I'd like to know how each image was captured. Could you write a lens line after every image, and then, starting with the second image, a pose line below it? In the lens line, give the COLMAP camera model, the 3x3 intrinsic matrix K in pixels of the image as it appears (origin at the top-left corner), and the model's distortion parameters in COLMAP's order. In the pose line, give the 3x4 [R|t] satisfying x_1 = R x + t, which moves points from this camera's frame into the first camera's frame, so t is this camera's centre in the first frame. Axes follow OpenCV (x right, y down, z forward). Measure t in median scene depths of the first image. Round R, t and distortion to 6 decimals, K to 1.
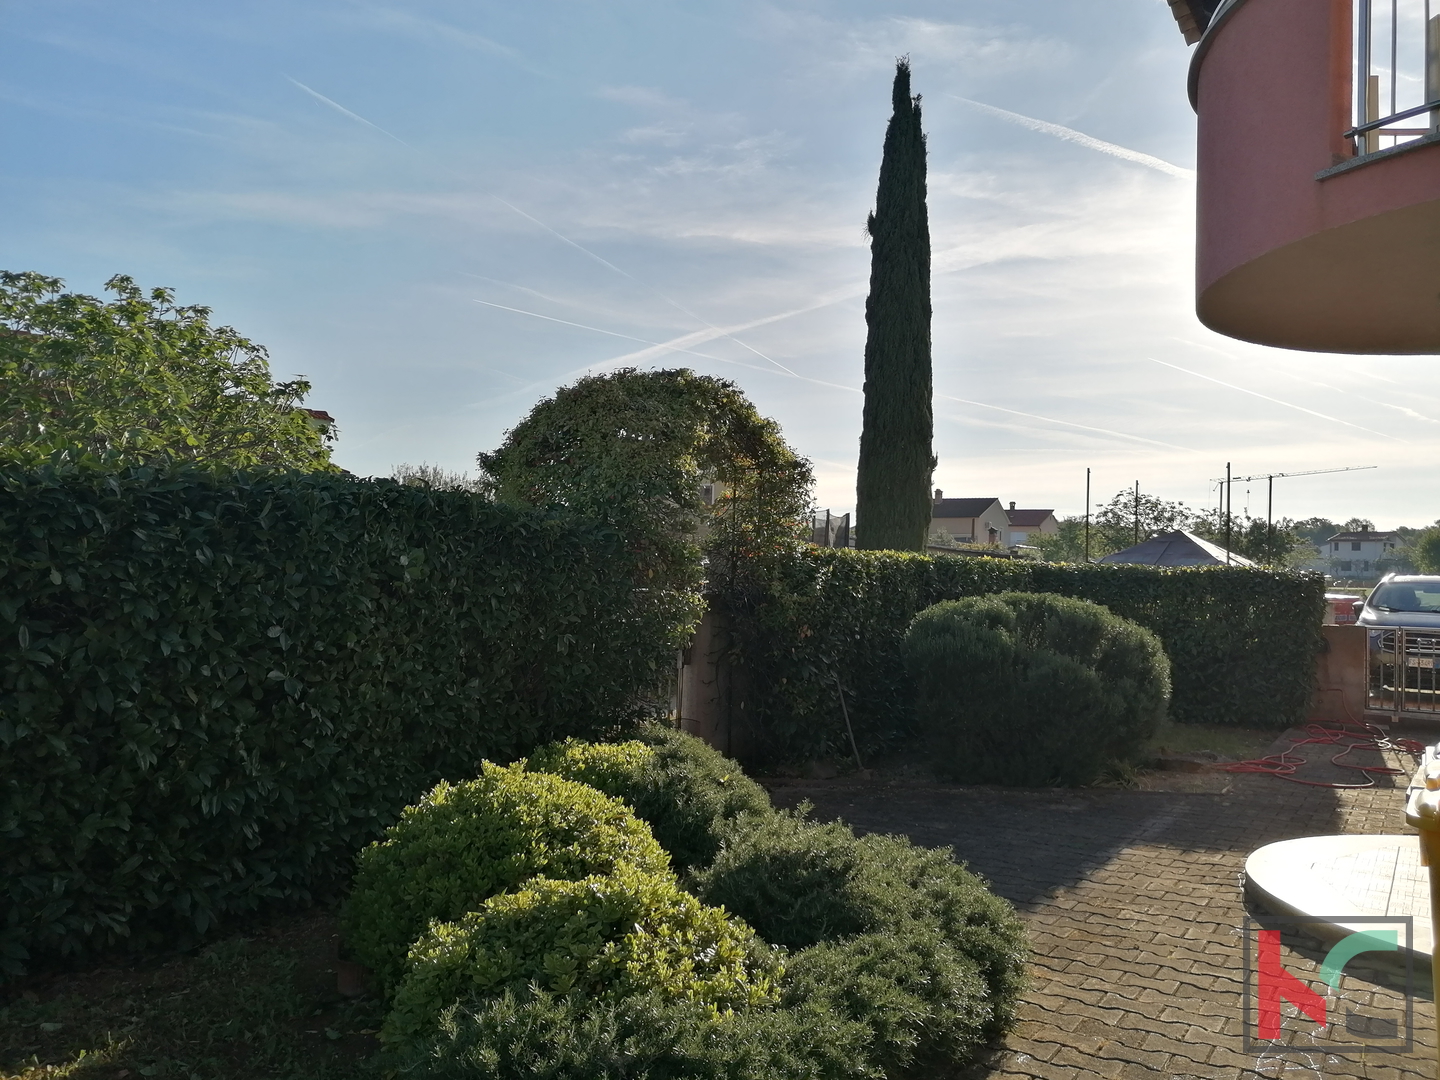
lens RADIAL K [[1108.6, 0, 720.0], [0, 1108.6, 540.0], [0, 0, 1]] dist [0.002387, 0.001392]
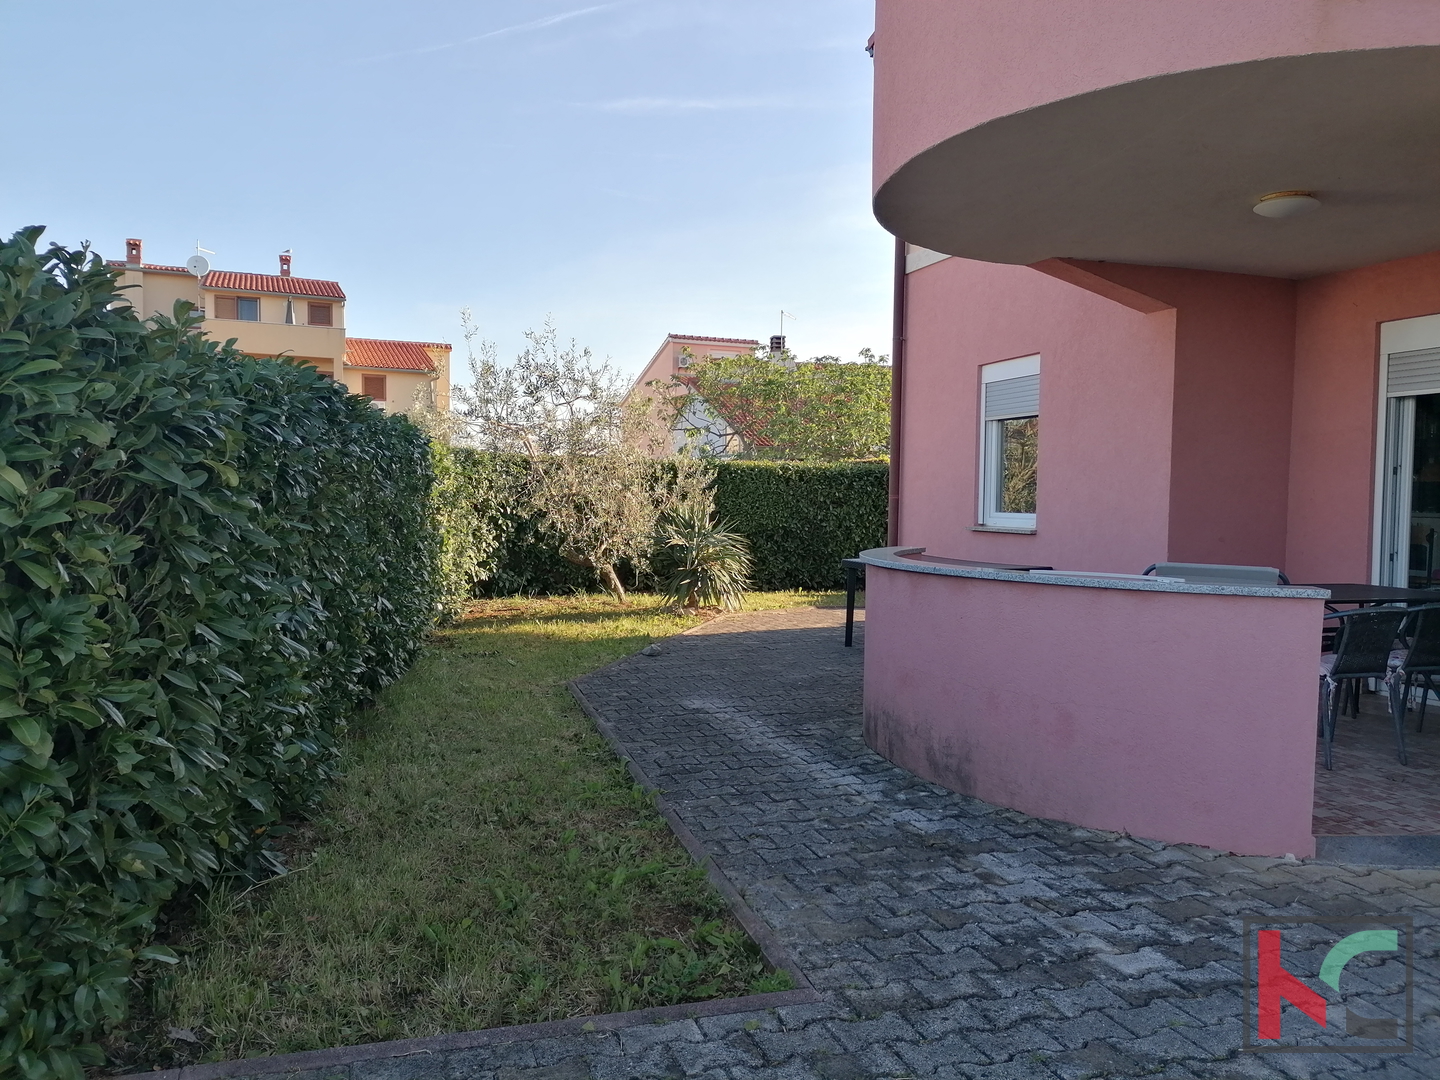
lens RADIAL K [[1108.6, 0, 720.0], [0, 1108.6, 540.0], [0, 0, 1]] dist [0.002387, 0.001392]
pose [[0.794123, 0.009232, -0.607688, 0.943349], [0.029422, 0.998128, 0.053612, -0.018945], [0.607045, -0.060454, 0.792365, -1.534687]]
